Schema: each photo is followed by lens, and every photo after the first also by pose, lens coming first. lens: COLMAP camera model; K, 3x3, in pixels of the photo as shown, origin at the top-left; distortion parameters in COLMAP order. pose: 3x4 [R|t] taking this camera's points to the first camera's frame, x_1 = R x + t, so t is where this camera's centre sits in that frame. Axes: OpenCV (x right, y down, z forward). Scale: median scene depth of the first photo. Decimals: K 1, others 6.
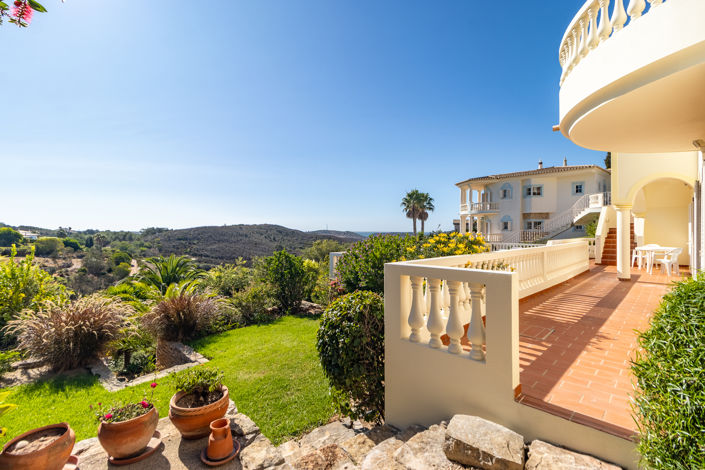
lens RADIAL K [[326.2, 0, 352.5], [0, 326.2, 235.0], [0, 0, 1]] dist [0.001079, 0.000245]
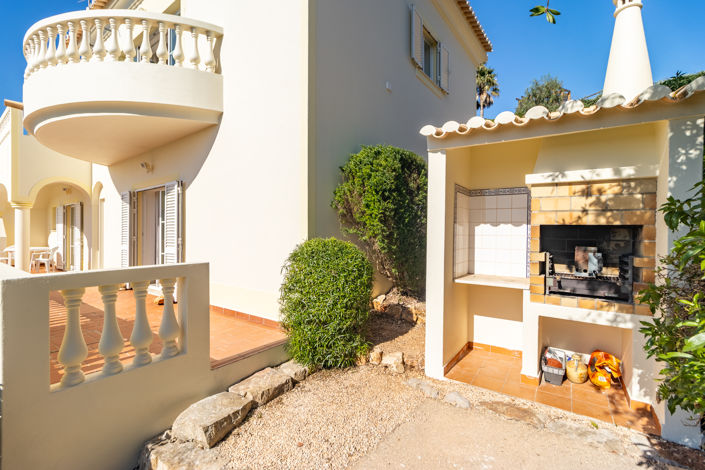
lens RADIAL K [[326.2, 0, 352.5], [0, 326.2, 235.0], [0, 0, 1]] dist [0.001079, 0.000245]
pose [[-0.159184, -0.007064, 0.987224, -0.736256], [0.017189, 0.999803, 0.009925, 0.020752], [-0.987099, 0.018549, -0.159031, 0.678110]]
